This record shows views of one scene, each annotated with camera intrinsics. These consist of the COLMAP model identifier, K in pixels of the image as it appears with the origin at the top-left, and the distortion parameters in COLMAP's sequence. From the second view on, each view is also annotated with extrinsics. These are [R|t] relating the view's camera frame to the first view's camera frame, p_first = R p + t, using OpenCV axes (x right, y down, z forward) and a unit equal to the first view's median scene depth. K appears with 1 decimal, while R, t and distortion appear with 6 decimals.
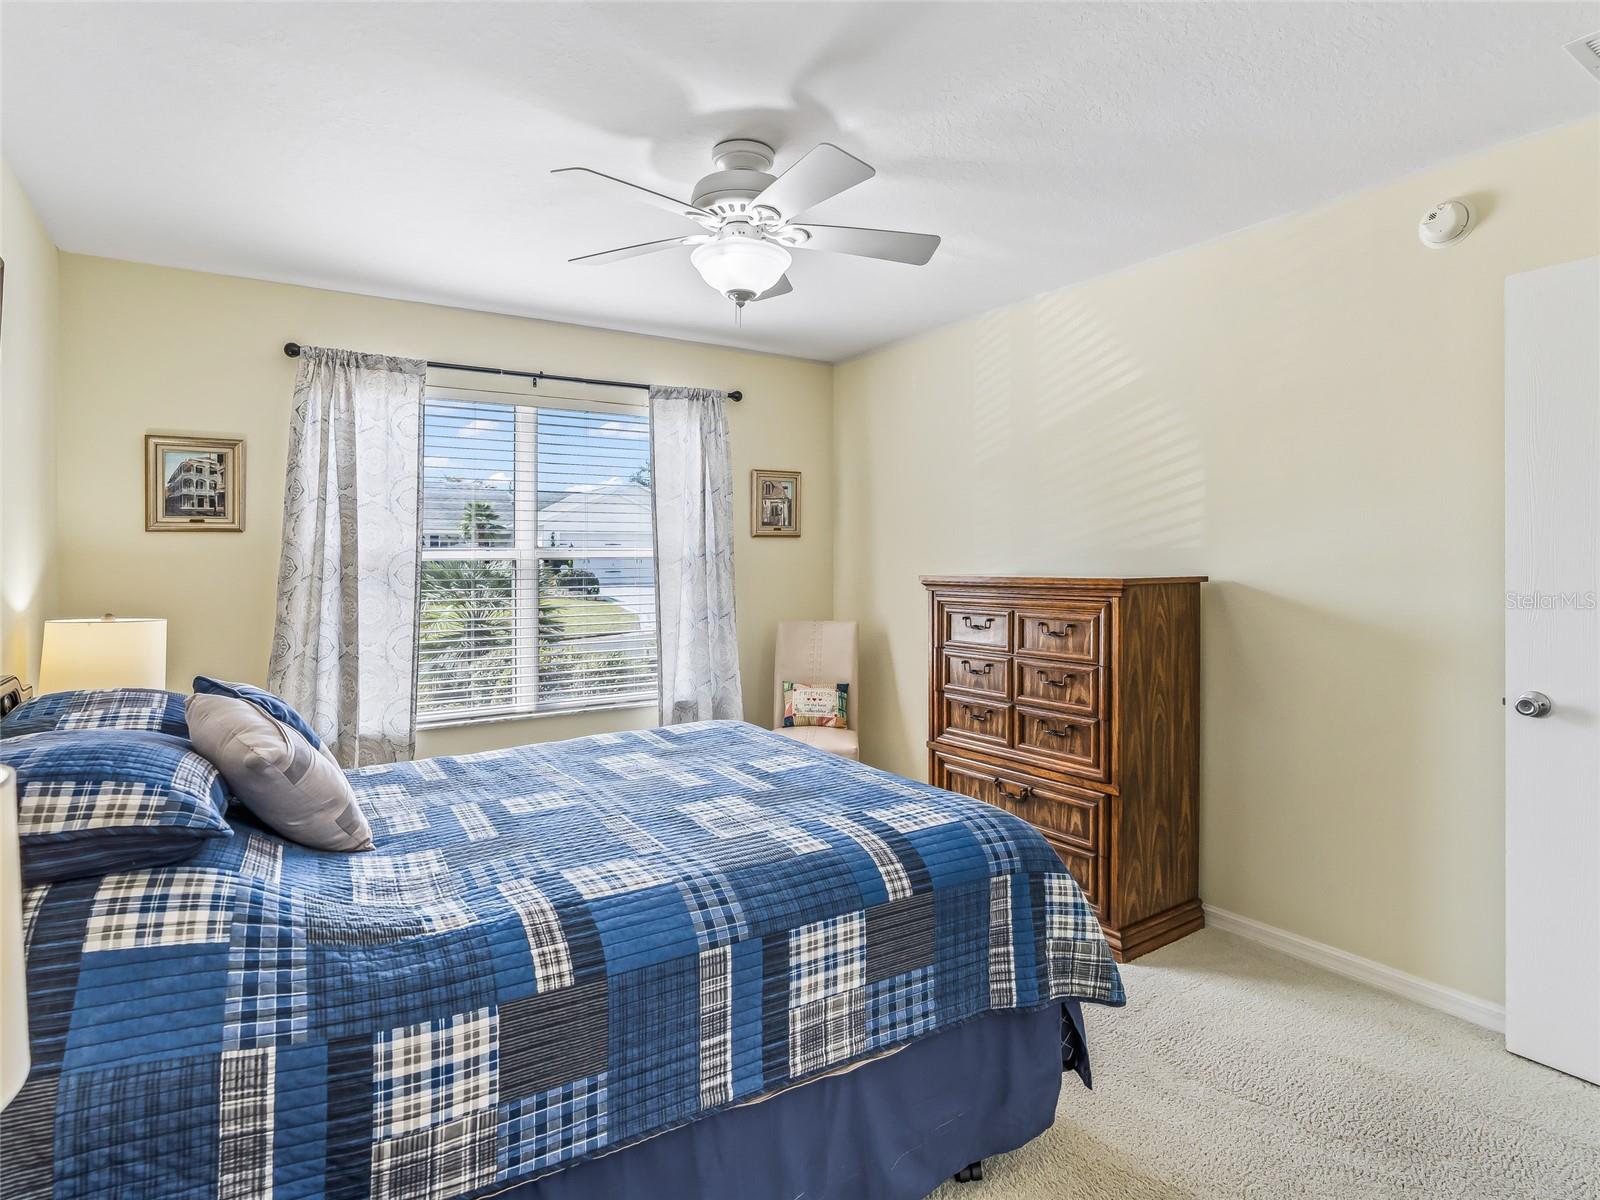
lens RADIAL K [[859.1, 0, 796.9], [0, 859.1, 581.9], [0, 0, 1]] dist [-0.003914, 0.000469]
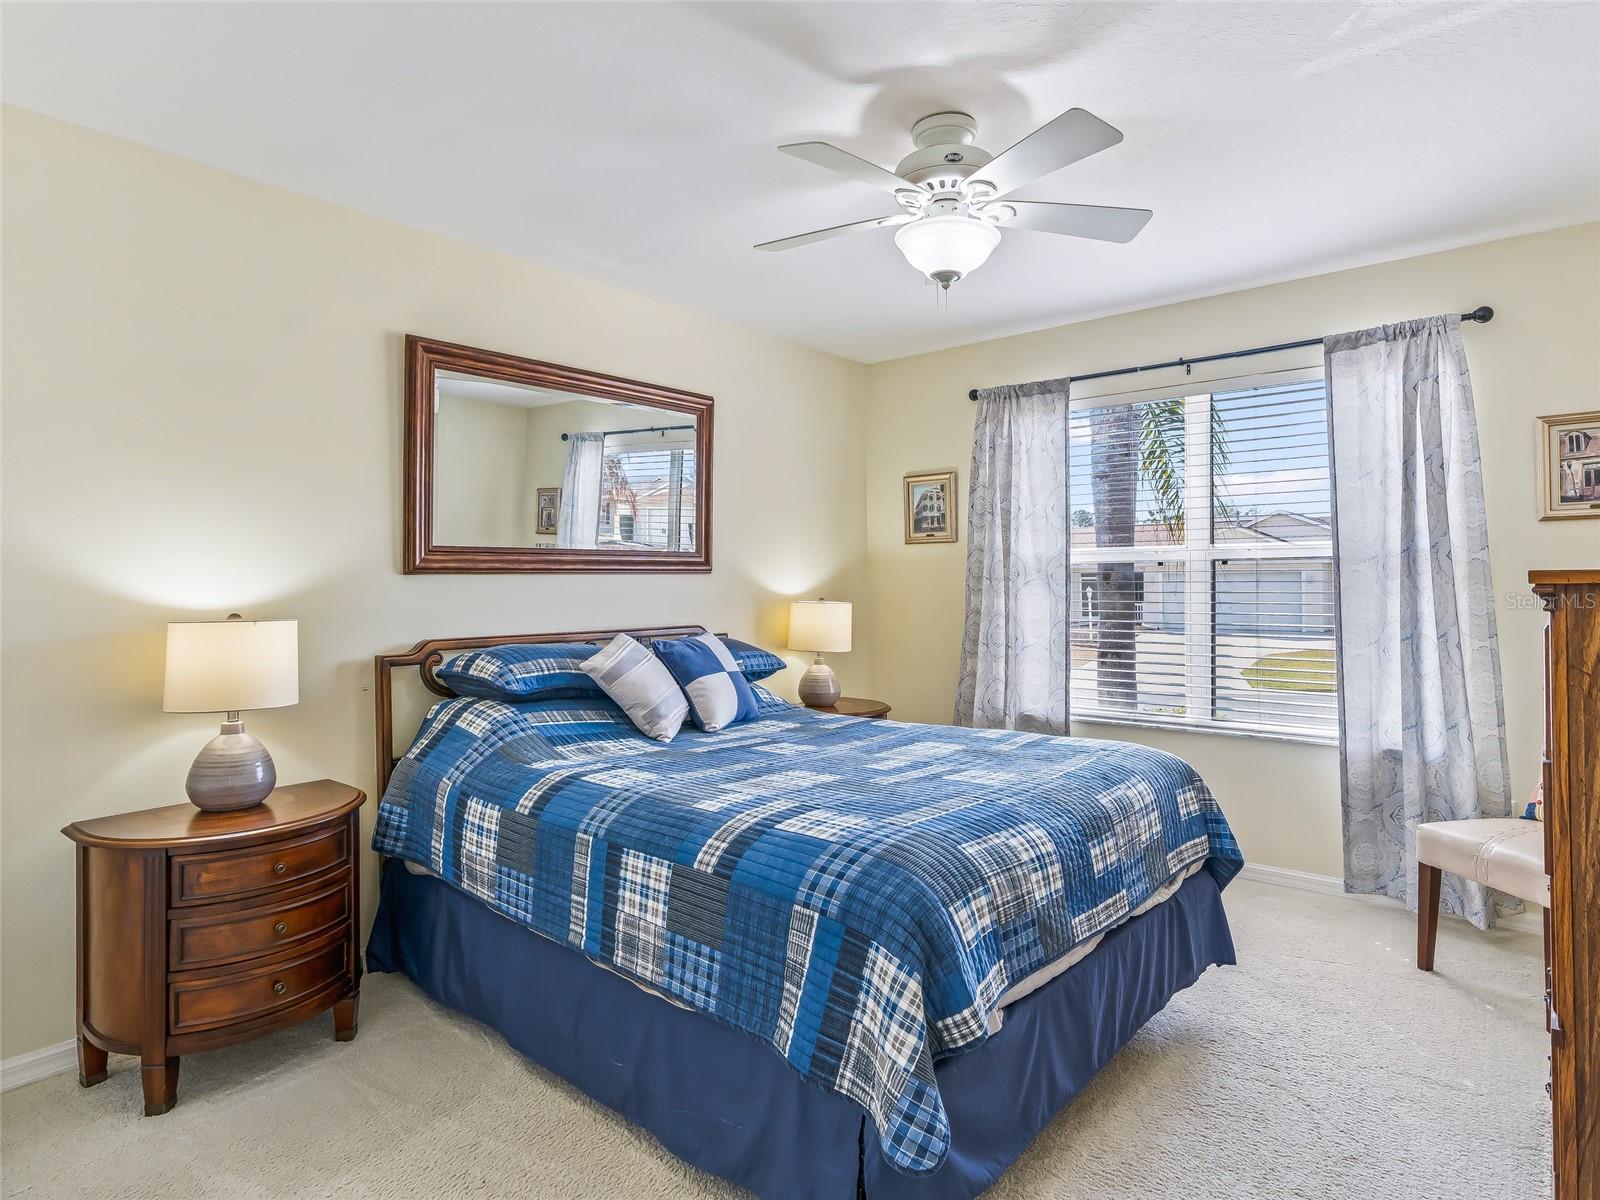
lens RADIAL K [[911.6, 0, 842.8], [0, 911.6, 592.0], [0, 0, 1]] dist [-0.025181, 0.029457]
pose [[0.303093, 0.015963, -0.952827, 1.235731], [-0.022403, 0.999703, 0.009622, 0.015811], [0.952697, 0.018430, 0.303361, 0.832629]]
